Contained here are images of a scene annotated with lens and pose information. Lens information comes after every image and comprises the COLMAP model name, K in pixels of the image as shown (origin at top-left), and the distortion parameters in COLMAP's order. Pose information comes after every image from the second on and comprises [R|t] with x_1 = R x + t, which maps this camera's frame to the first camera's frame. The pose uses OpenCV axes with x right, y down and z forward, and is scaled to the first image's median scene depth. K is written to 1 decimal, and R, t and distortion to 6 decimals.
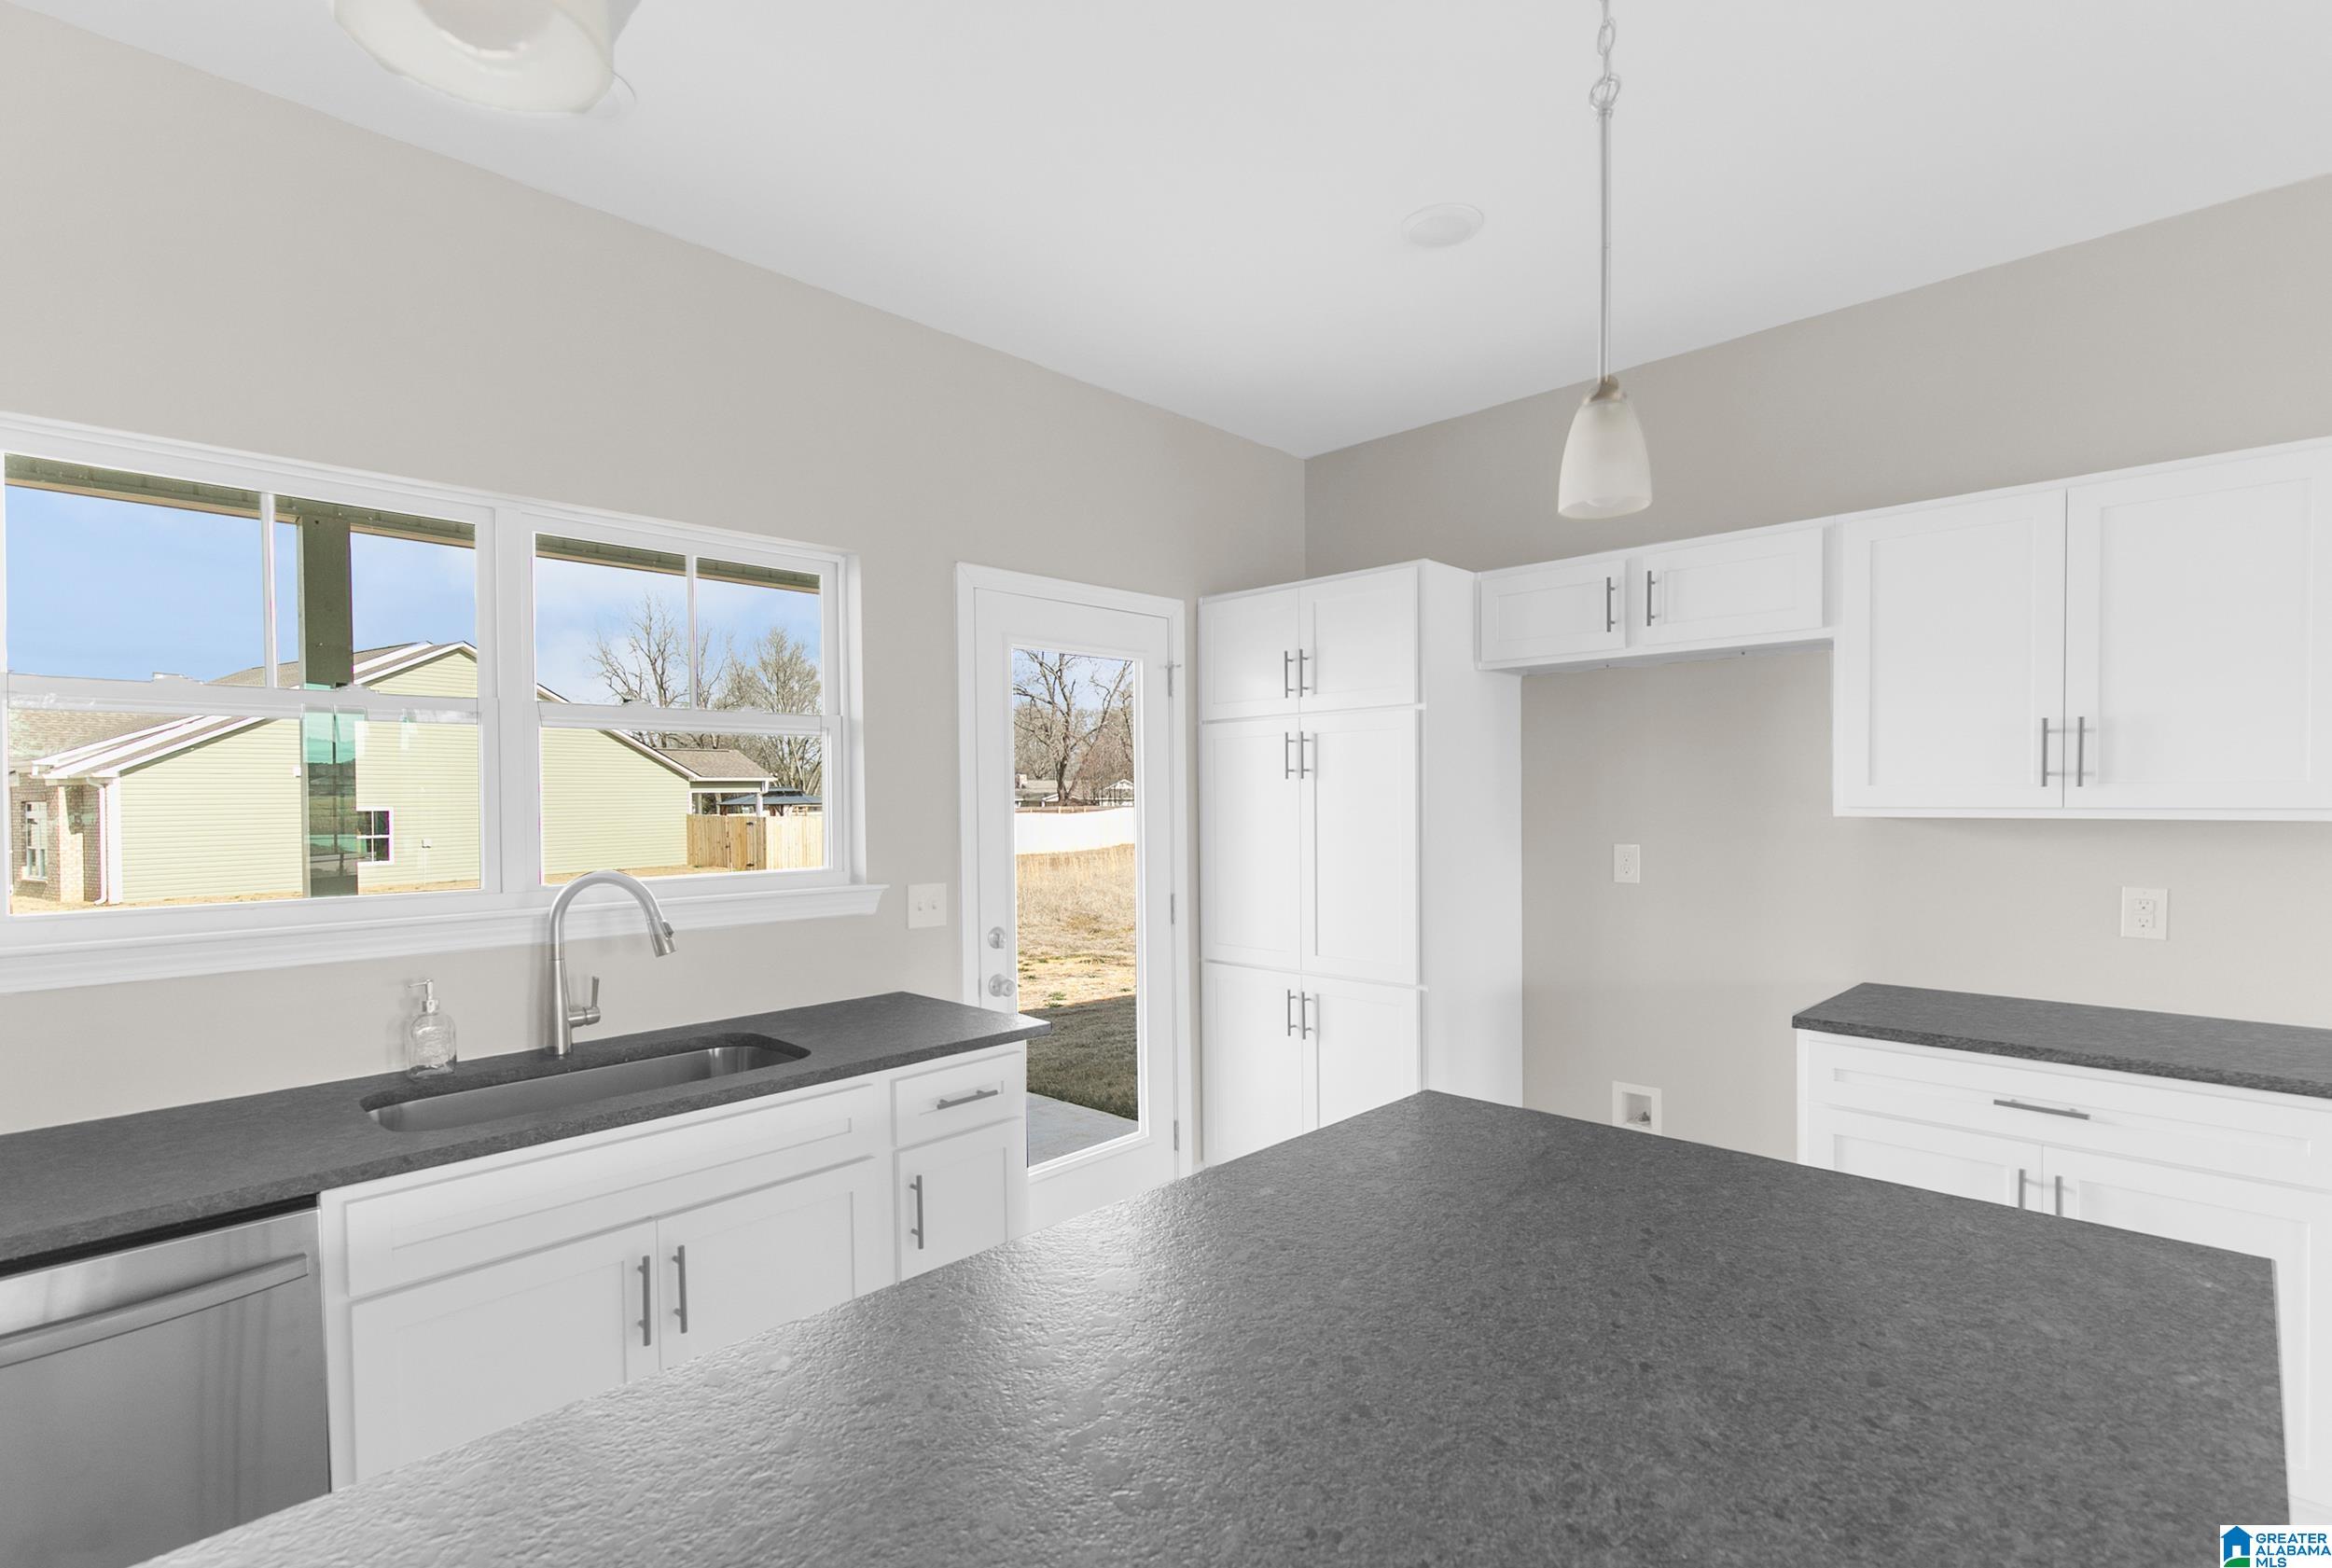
lens RADIAL K [[1076.5, 0, 1166.0], [0, 1076.5, 784.0], [0, 0, 1]] dist [0.000307, 0.000024]
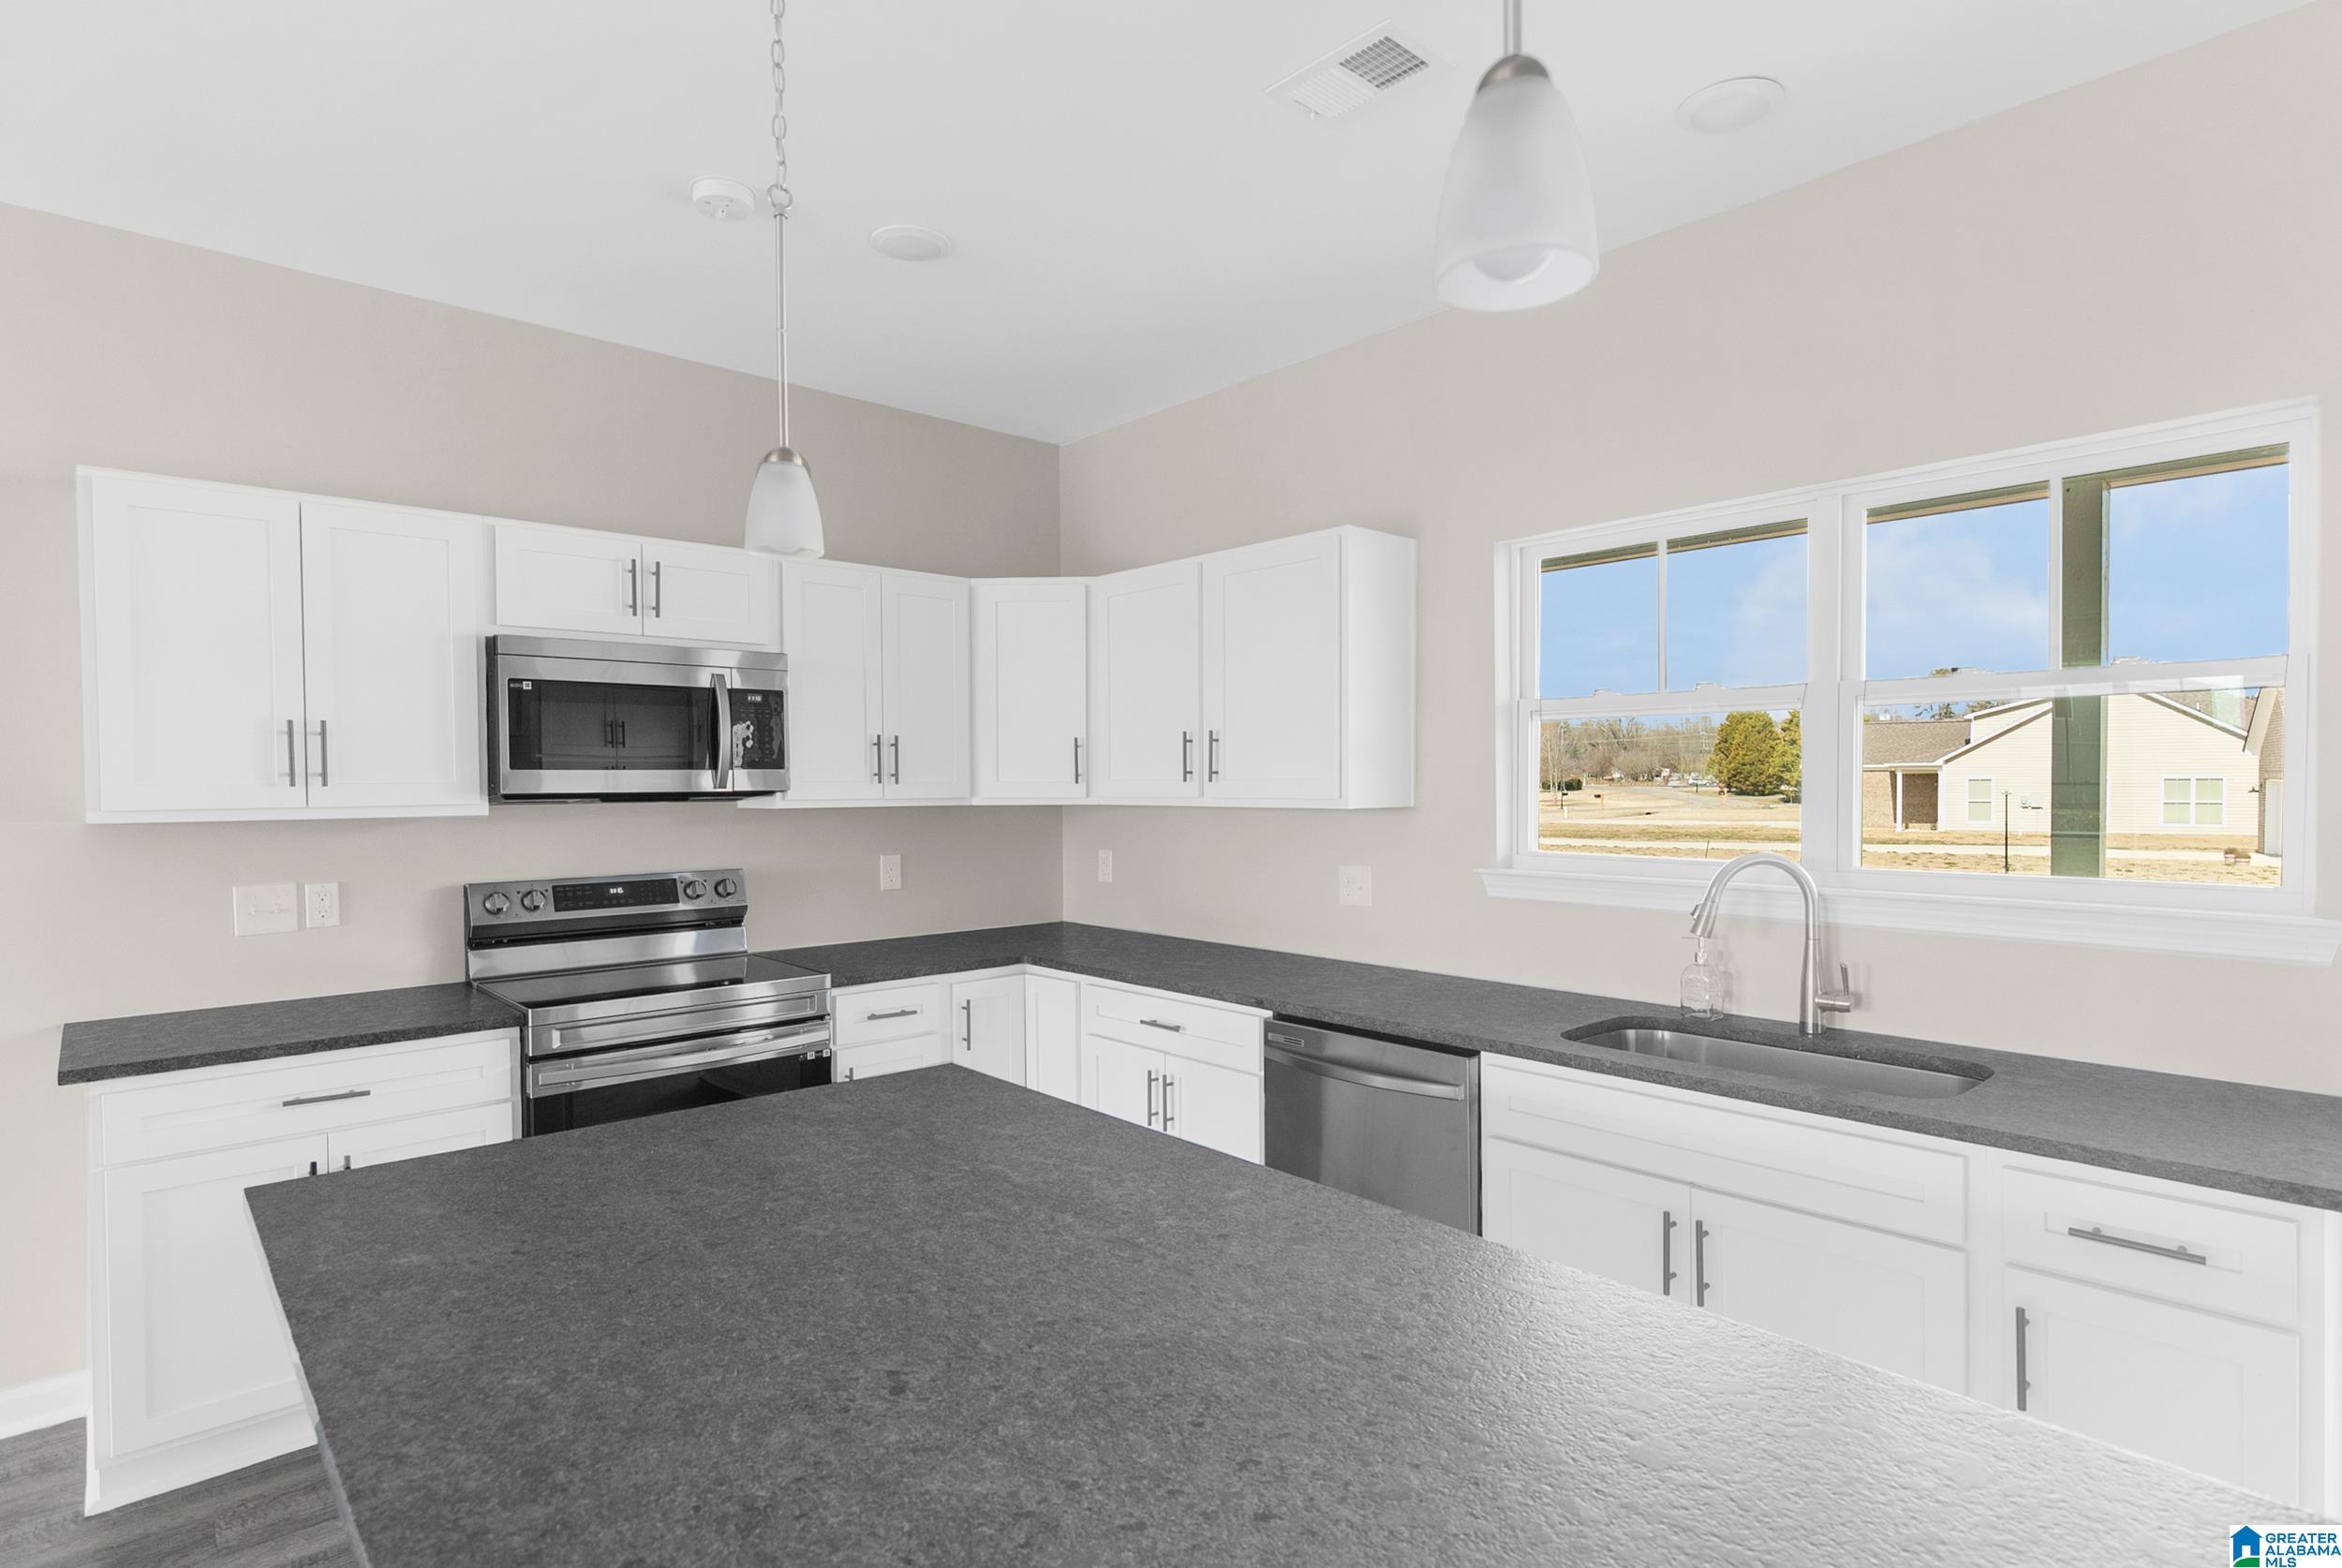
lens RADIAL K [[1103.3, 0, 1172.0], [0, 1103.3, 829.5], [0, 0, 1]] dist [-0.041931, 0.000001]
pose [[-0.077253, 0.043026, -0.996083, 0.687198], [0.017974, 0.998966, 0.041757, 0.010870], [0.996850, -0.014678, -0.077946, 0.684499]]
